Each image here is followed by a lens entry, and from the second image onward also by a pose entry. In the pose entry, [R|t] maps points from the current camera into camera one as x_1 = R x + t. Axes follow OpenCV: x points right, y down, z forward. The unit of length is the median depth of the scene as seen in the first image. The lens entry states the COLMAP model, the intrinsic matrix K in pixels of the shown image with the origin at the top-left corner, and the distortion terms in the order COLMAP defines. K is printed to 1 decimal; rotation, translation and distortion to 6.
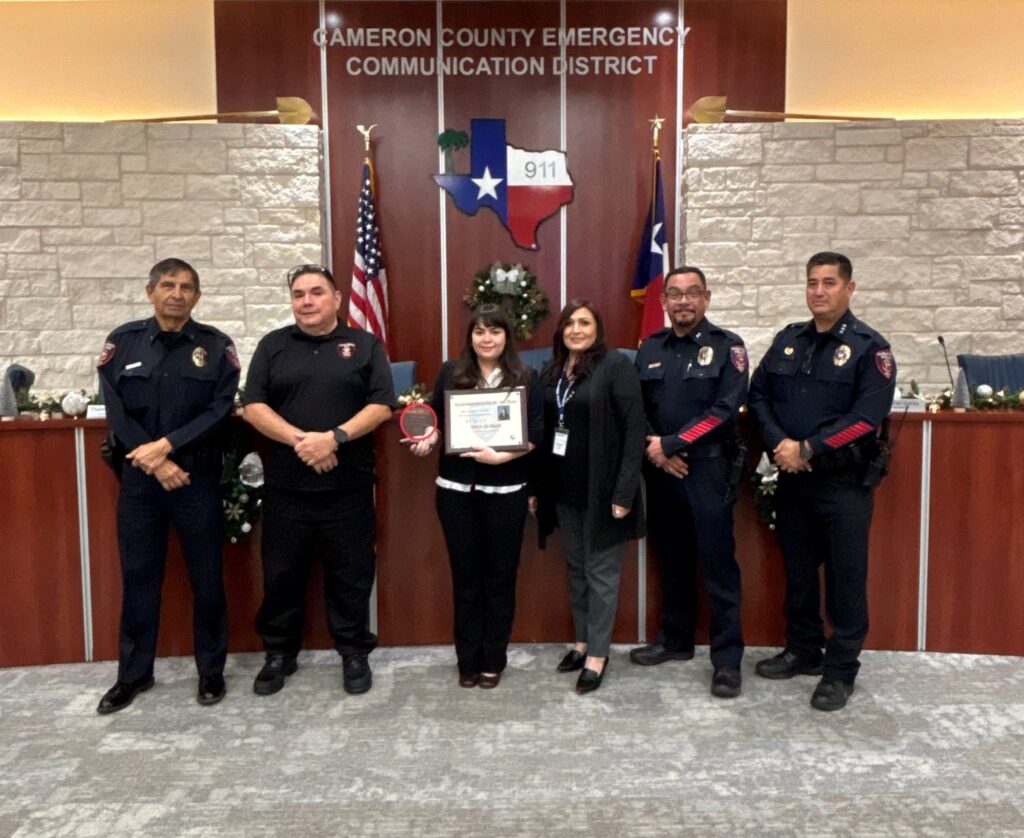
lens RADIAL K [[840.7, 0, 515.2], [0, 840.7, 377.2], [0, 0, 1]] dist [0.056721, -0.080155]
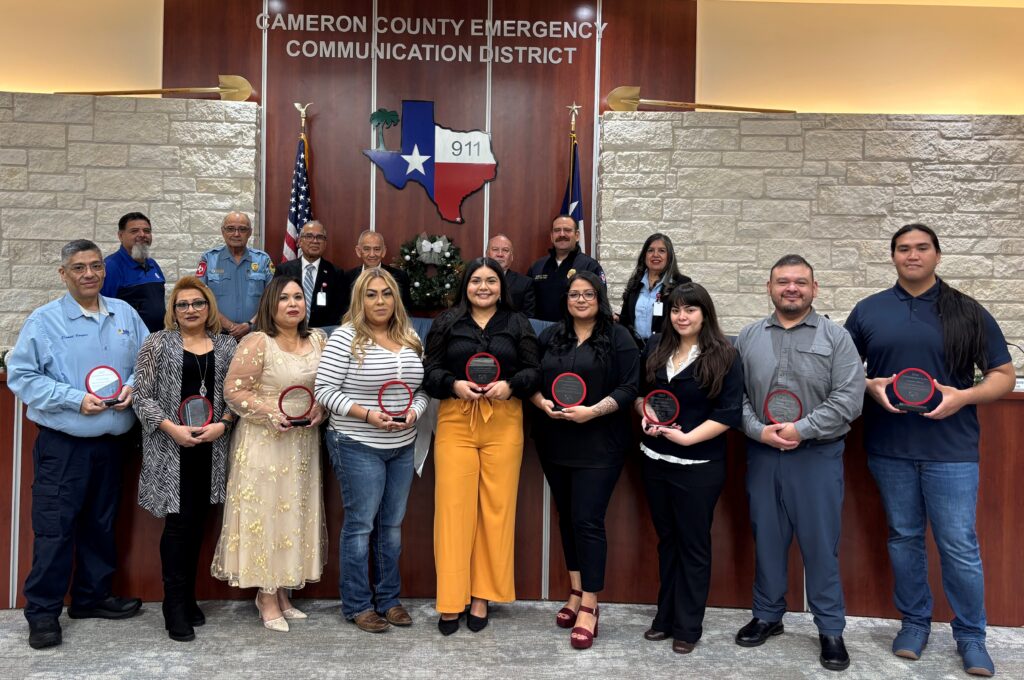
lens RADIAL K [[856.0, 0, 465.7], [0, 856.0, 275.4], [0, 0, 1]] dist [0.044278, -0.037138]
pose [[0.999524, 0.024783, 0.018378, 0.014377], [-0.023188, 0.996327, -0.082431, 0.002134], [-0.020353, 0.081966, 0.996427, -0.063190]]
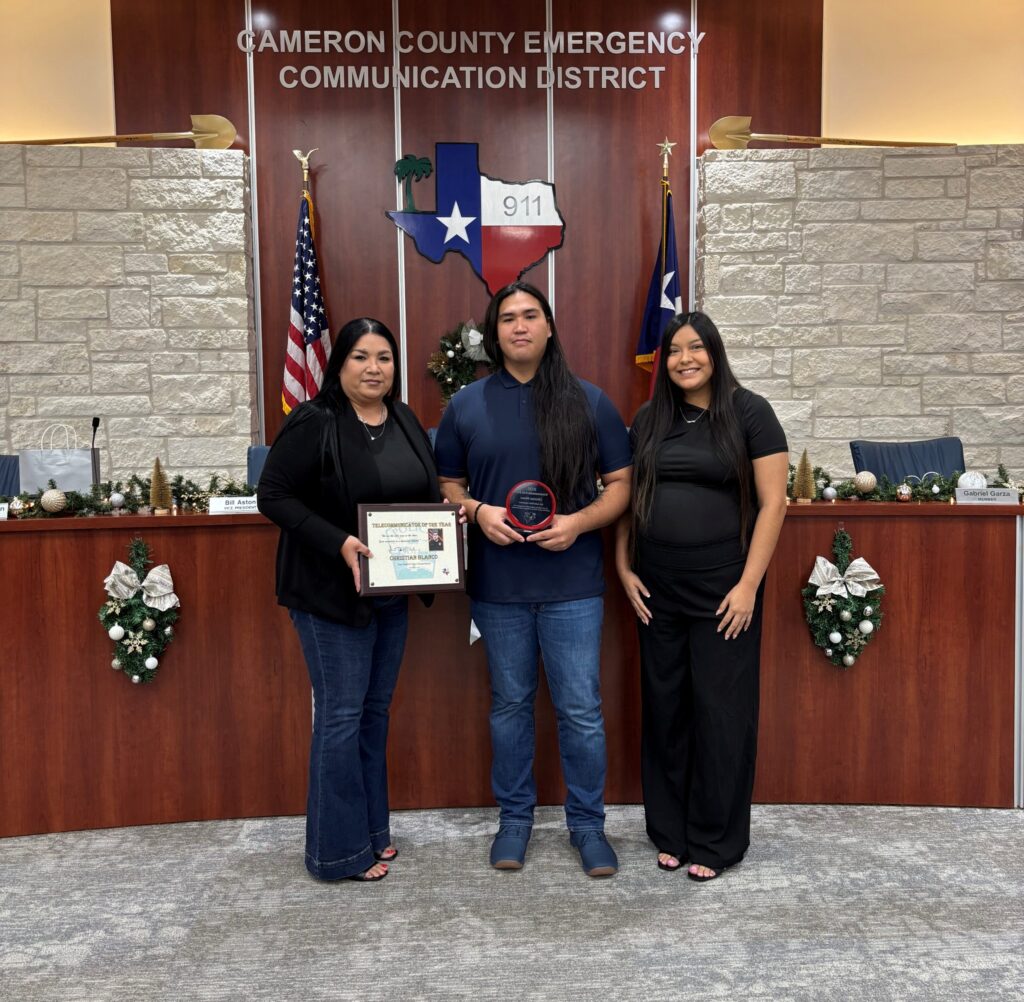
lens RADIAL K [[1009.5, 0, 514.4], [0, 1009.5, 451.7], [0, 0, 1]] dist [0.001160, 0.038205]
pose [[0.999445, -0.006549, 0.032677, -0.011081], [0.006957, 0.999899, -0.012373, 0.000091], [-0.032593, 0.012593, 0.999389, 0.044143]]
